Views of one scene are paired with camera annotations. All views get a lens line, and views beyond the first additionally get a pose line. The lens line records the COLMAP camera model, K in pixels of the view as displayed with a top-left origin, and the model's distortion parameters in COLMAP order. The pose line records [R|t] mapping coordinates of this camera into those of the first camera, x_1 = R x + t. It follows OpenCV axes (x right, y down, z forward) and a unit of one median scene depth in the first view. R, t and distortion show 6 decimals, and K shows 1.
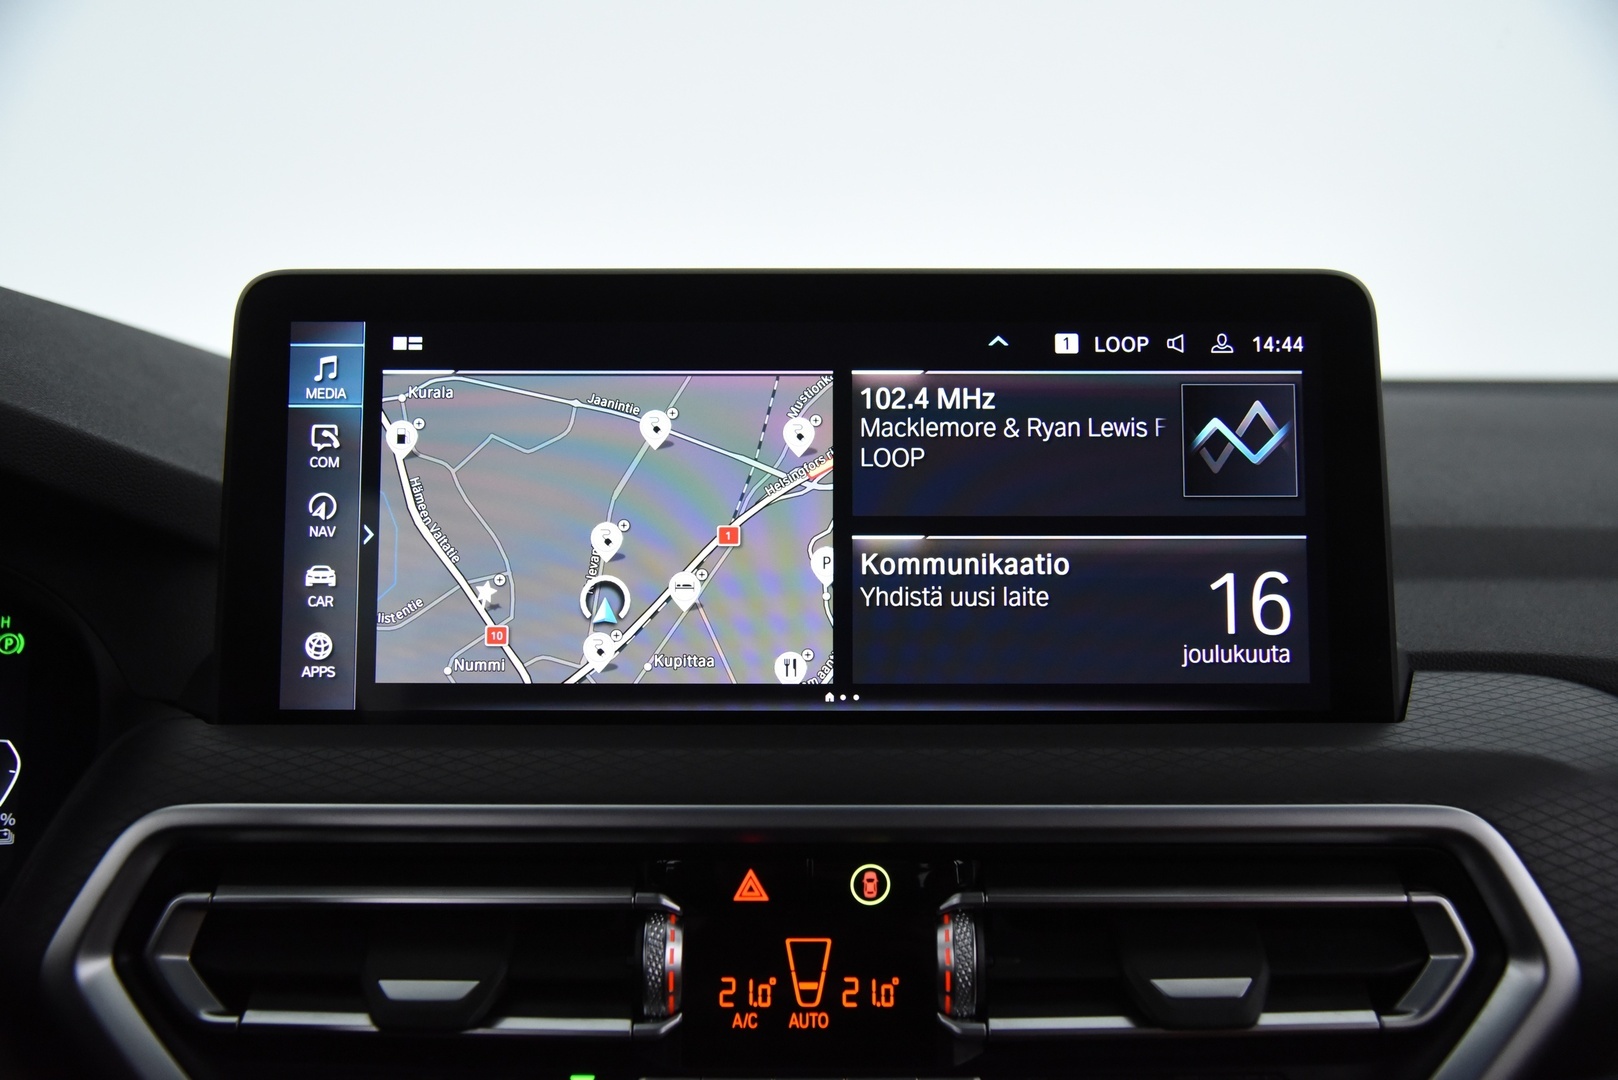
lens RADIAL K [[1554.7, 0, 809.0], [0, 1554.7, 540.0], [0, 0, 1]] dist [-0.002034, 0.004068]
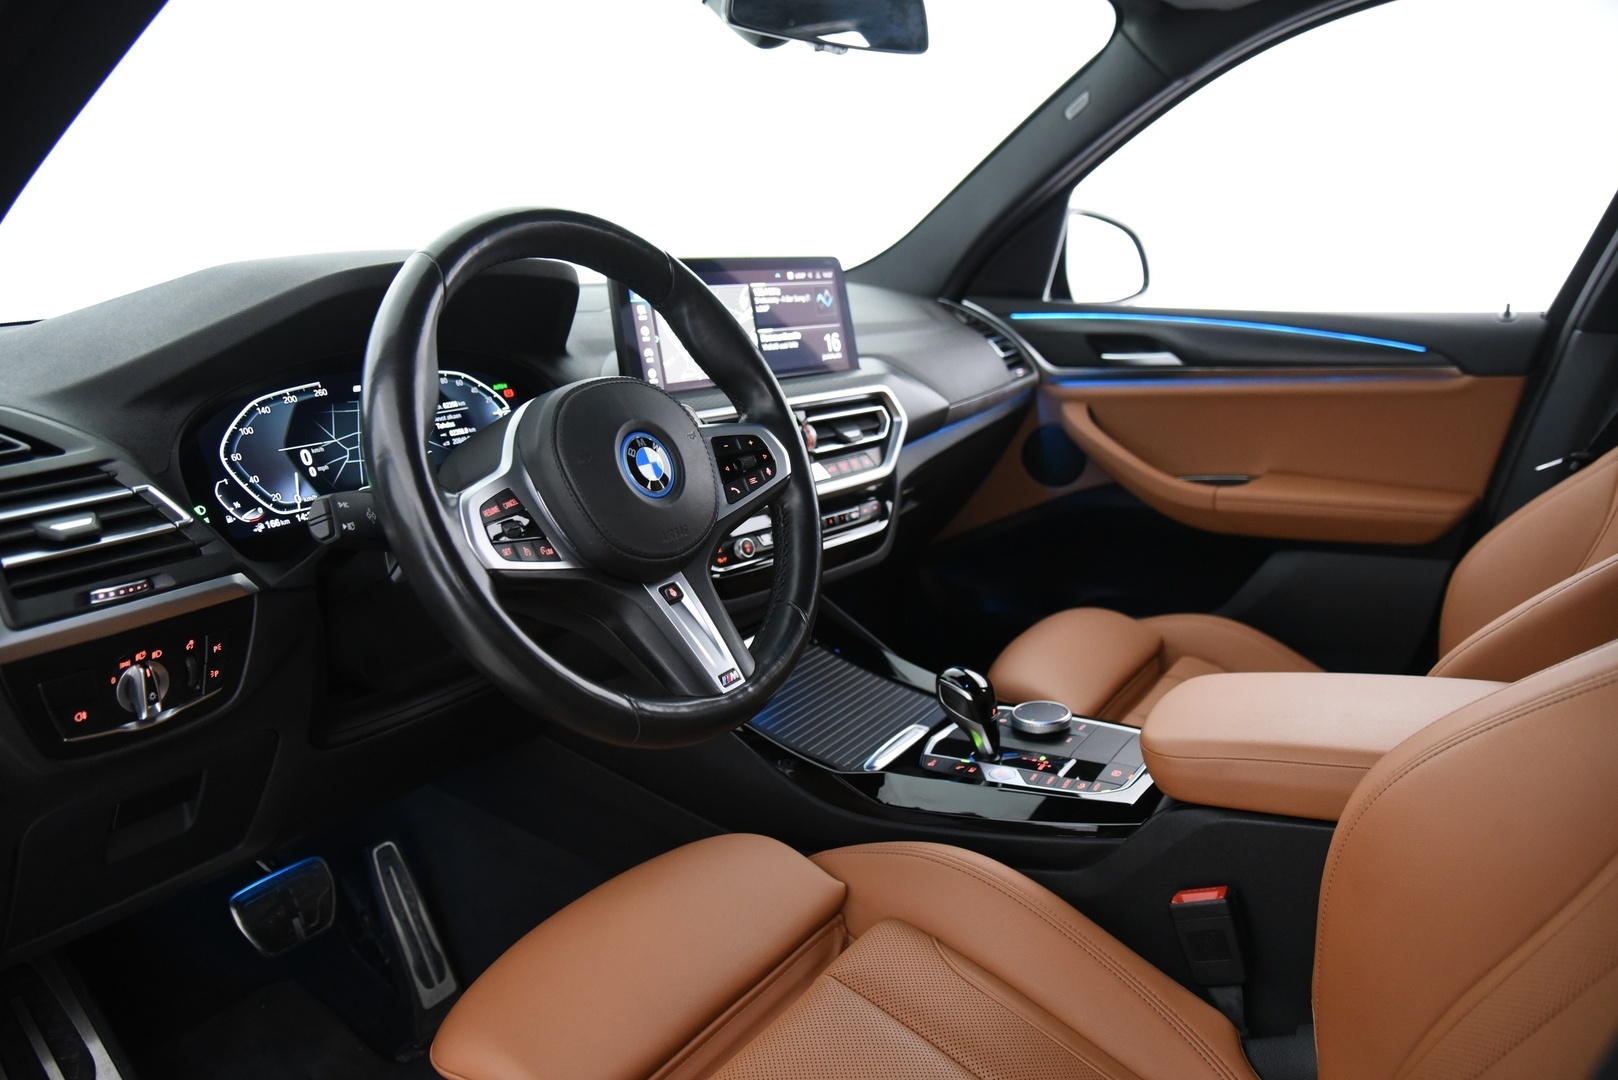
lens RADIAL K [[1079.3, 0, 809.0], [0, 1079.3, 540.0], [0, 0, 1]] dist [-0.082602, 0.002784]
pose [[0.669524, -0.196257, 0.716394, -1.795413], [0.096160, 0.979248, 0.178398, 0.038652], [-0.736540, -0.050553, 0.674503, -0.804309]]
